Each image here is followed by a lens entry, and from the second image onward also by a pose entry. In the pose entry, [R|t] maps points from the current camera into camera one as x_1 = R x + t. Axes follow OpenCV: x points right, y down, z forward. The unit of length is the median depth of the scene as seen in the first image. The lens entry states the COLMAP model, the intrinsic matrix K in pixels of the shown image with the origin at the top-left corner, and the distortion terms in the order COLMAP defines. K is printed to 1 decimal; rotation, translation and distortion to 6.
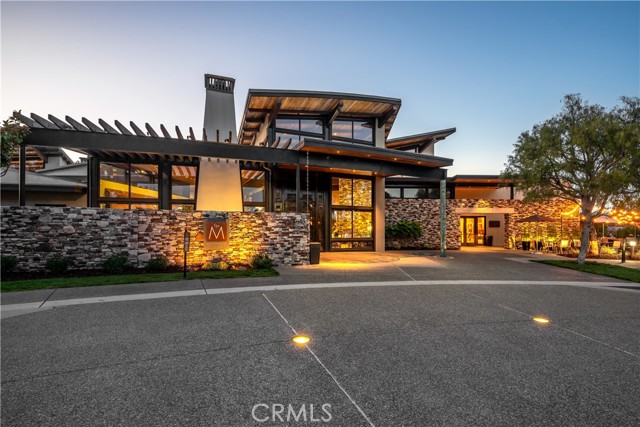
lens RADIAL K [[308.8, 0, 327.8], [0, 308.8, 223.9], [0, 0, 1]] dist [-0.000268, 0.000016]
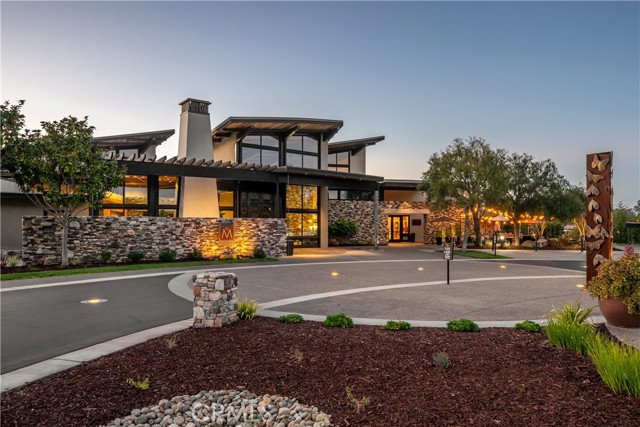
lens RADIAL K [[410.7, 0, 320.2], [0, 410.7, 217.5], [0, 0, 1]] dist [0.002005, 0.000116]
pose [[0.970445, -0.001304, 0.241319, -0.224573], [0.001493, 0.999999, -0.000601, -0.023556], [-0.241318, 0.000943, 0.970446, -0.509681]]
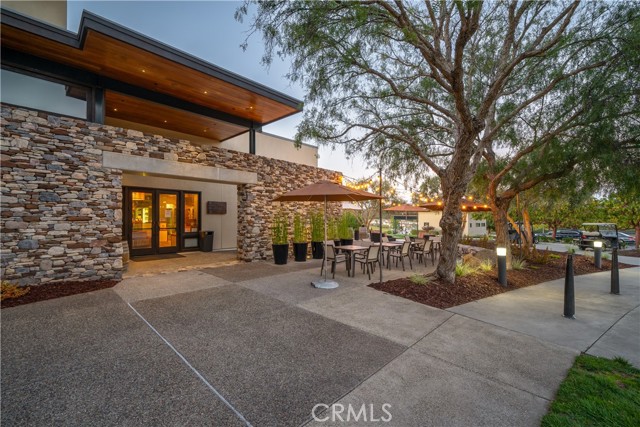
lens RADIAL K [[272.0, 0, 319.5], [0, 272.0, 217.3], [0, 0, 1]] dist [-0.000754, -0.000095]
pose [[0.652175, -0.001652, 0.758066, 0.422234], [-0.012946, 0.999828, 0.013317, 0.011427], [-0.757958, -0.018499, 0.652041, 0.788366]]
